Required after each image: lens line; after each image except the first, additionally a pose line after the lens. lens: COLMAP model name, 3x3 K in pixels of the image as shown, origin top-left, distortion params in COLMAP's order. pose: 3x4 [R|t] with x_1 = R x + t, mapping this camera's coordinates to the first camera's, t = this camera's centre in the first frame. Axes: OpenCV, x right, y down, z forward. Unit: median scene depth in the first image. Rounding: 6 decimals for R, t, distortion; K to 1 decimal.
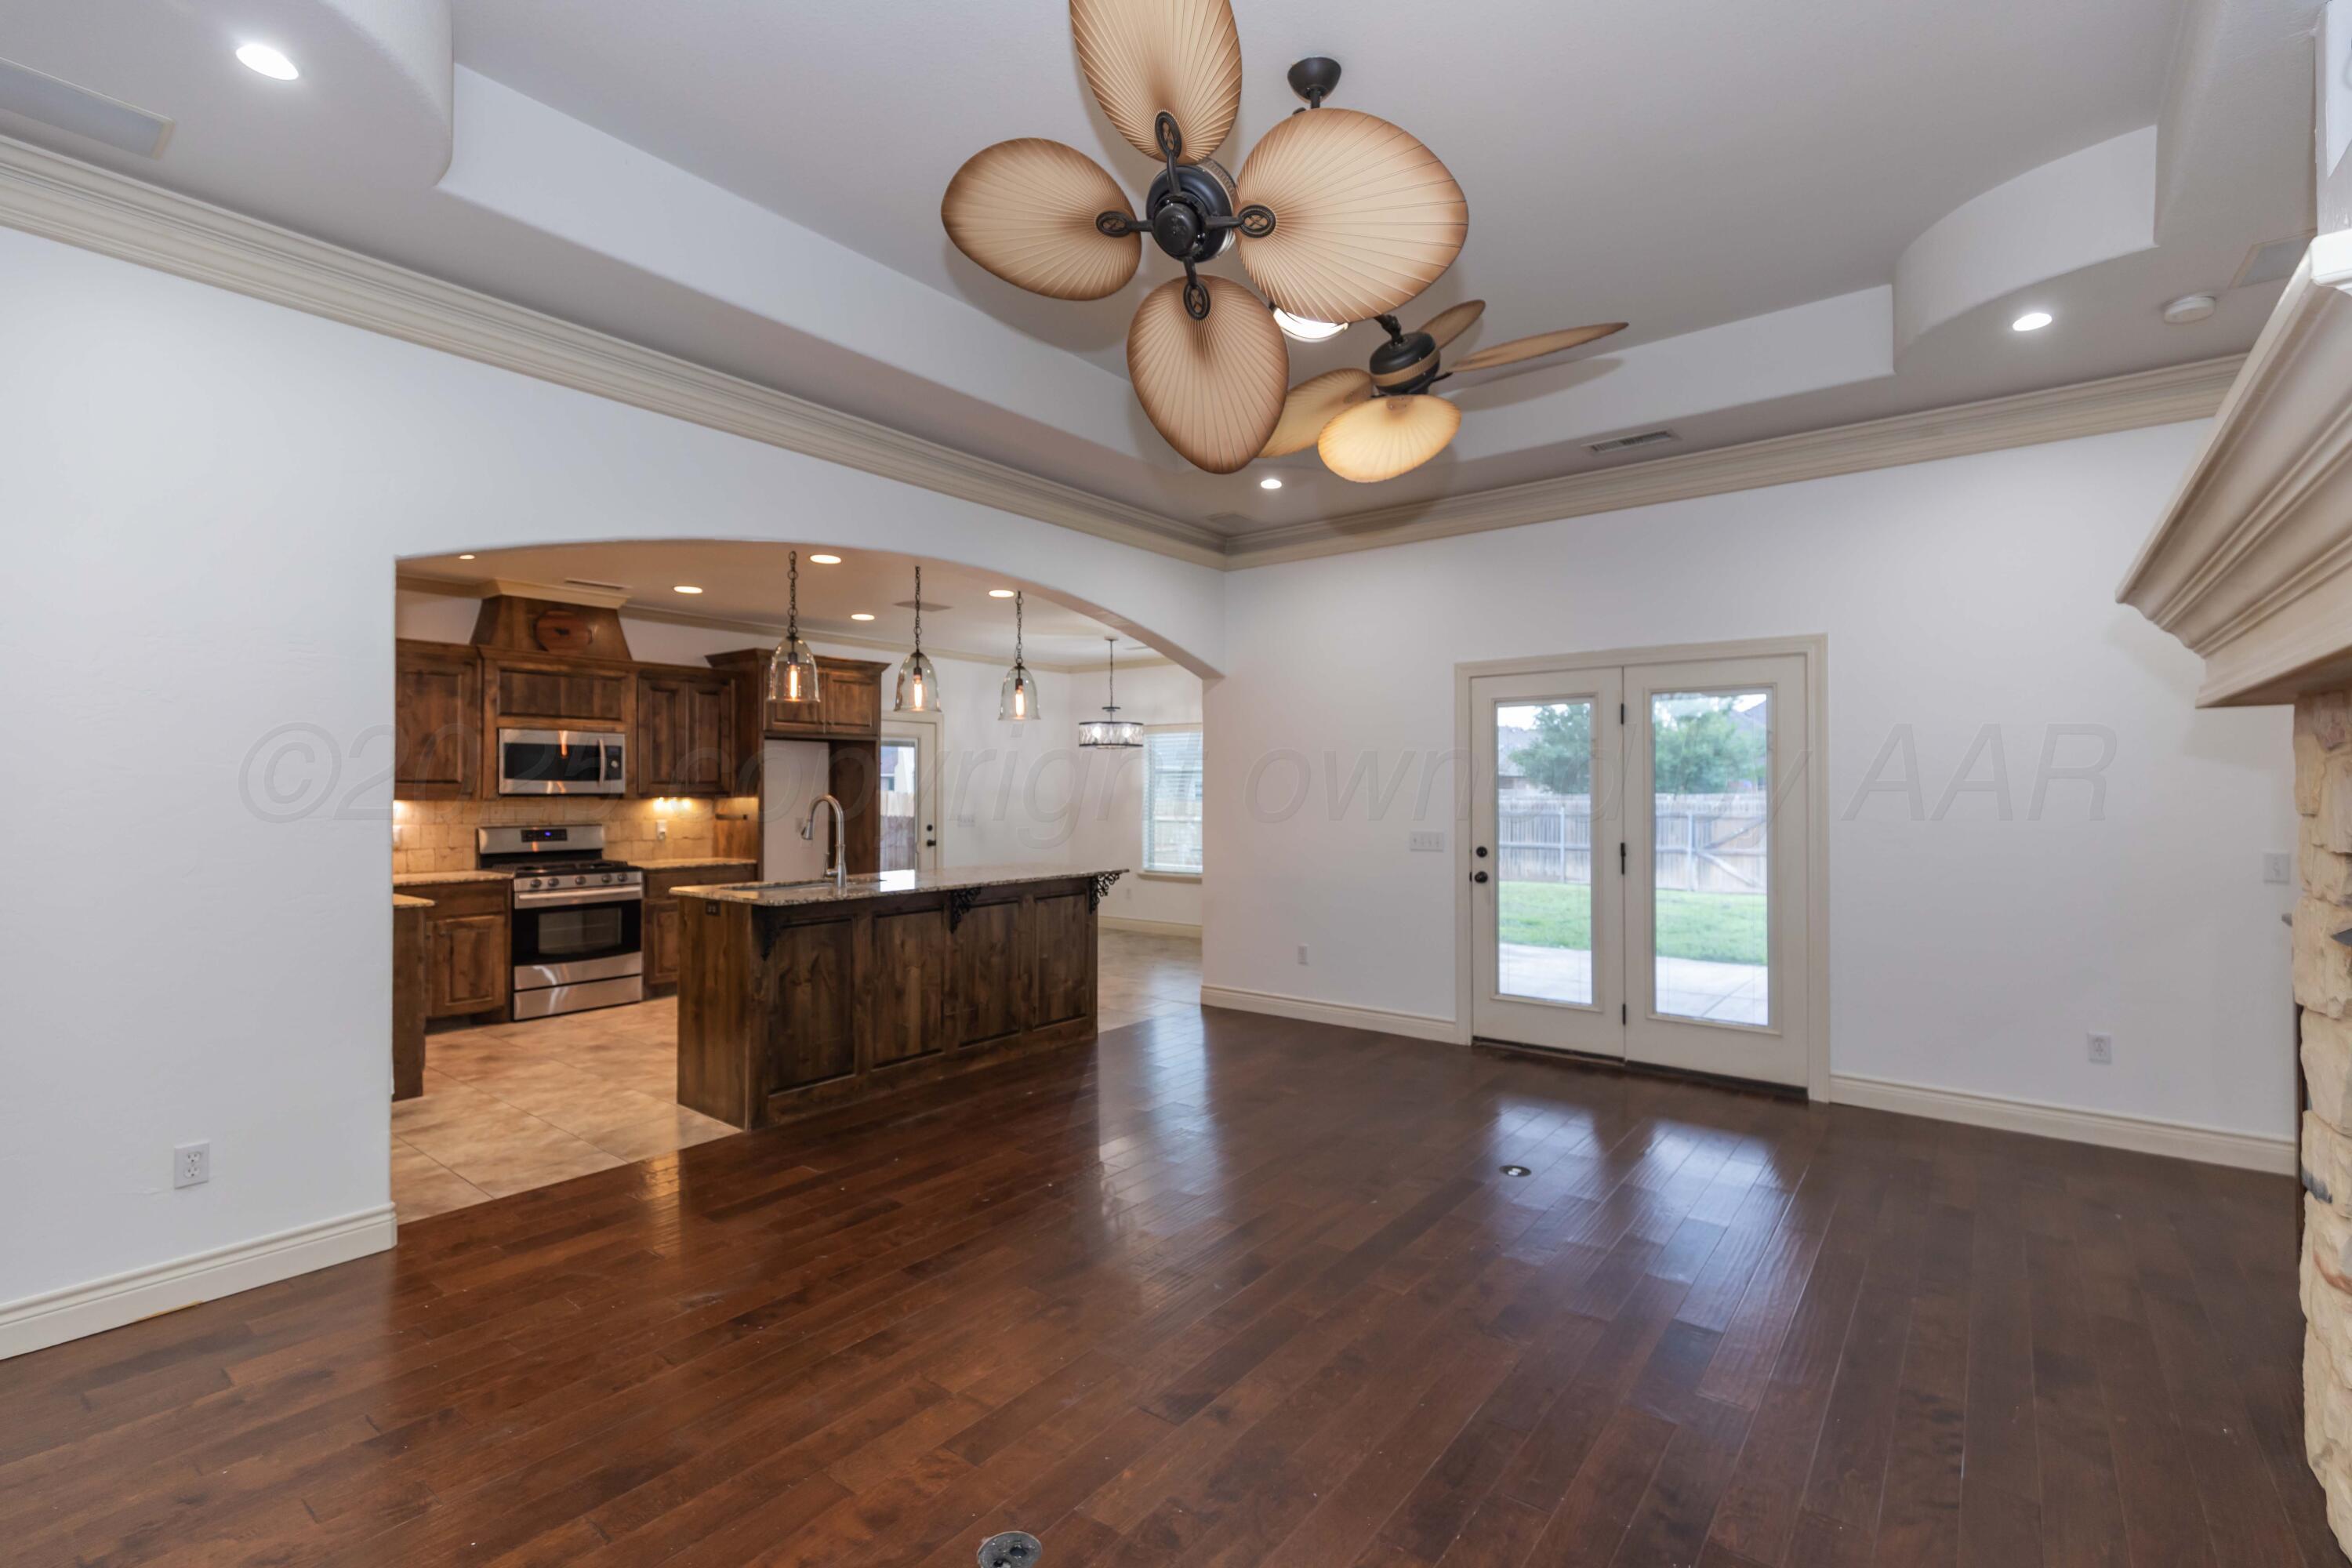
lens RADIAL K [[1065.2, 0, 1184.3], [0, 1065.2, 784.6], [0, 0, 1]] dist [0.004117, 0.000267]
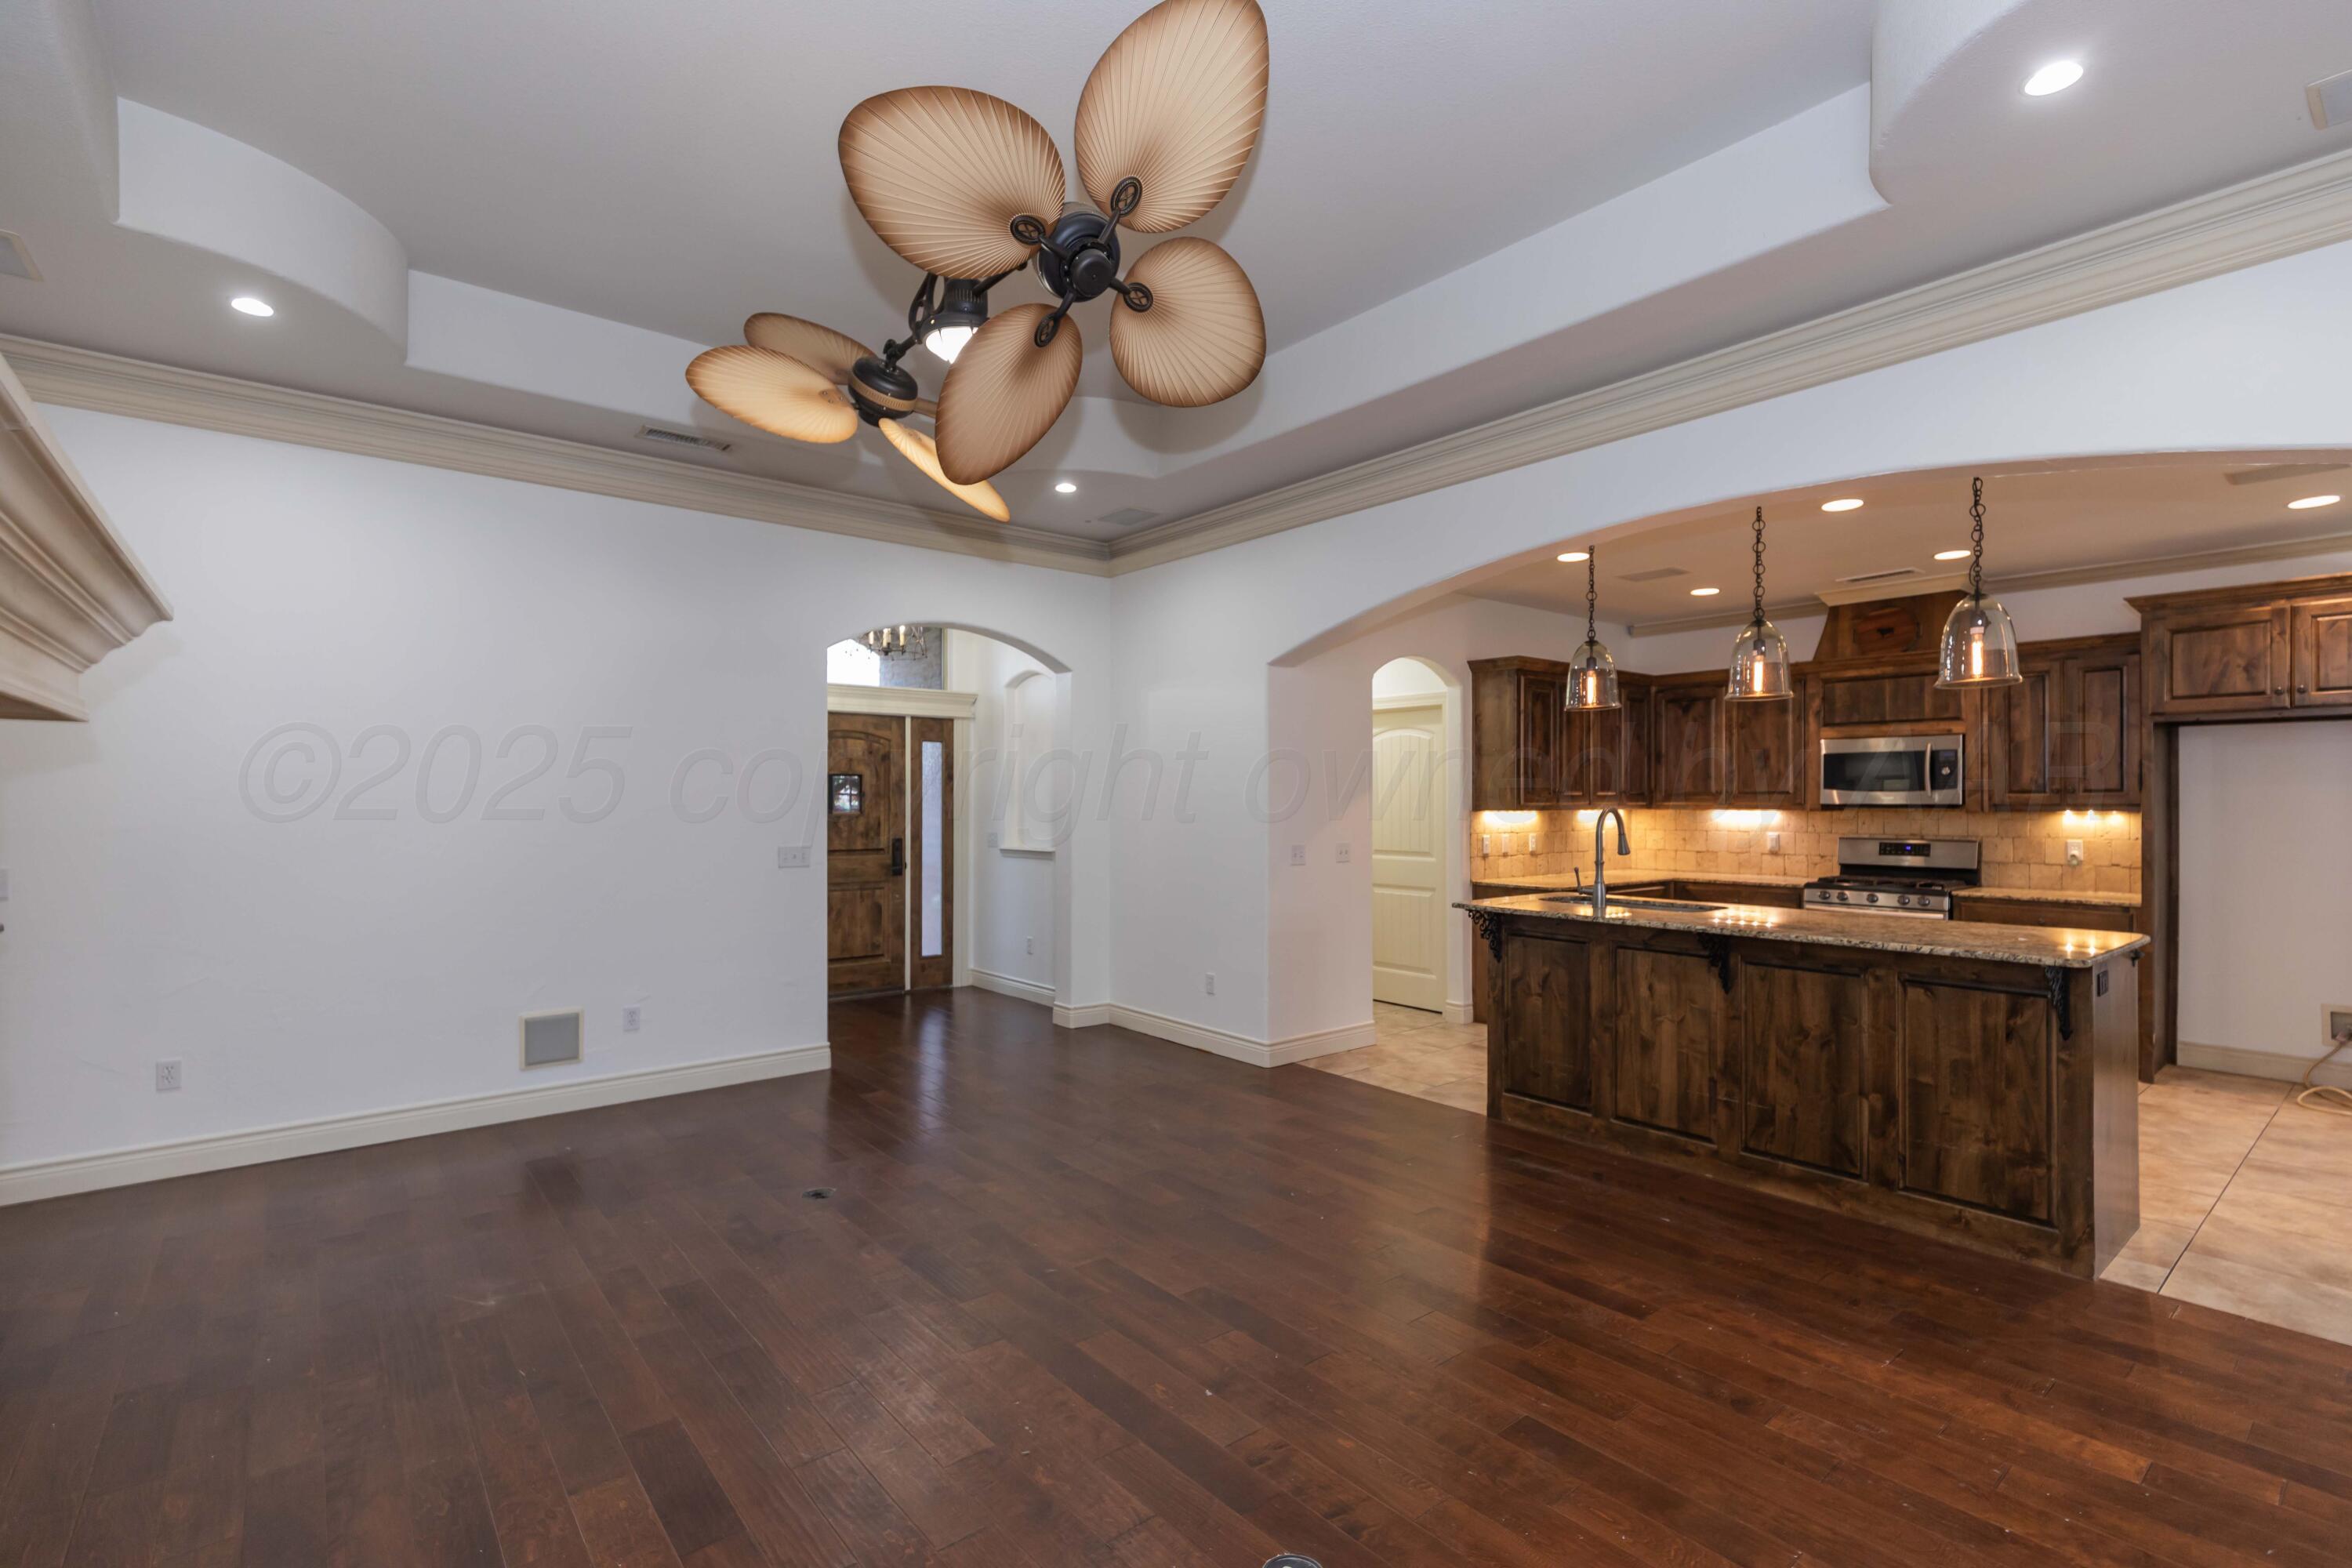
lens RADIAL K [[1053.5, 0, 1173.7], [0, 1053.5, 797.4], [0, 0, 1]] dist [-0.000074, -0.000334]
pose [[-0.229313, -0.000951, -0.973352, 0.552916], [0.004140, 0.999990, -0.001952, 0.001614], [0.973344, -0.004478, -0.229306, 0.735770]]
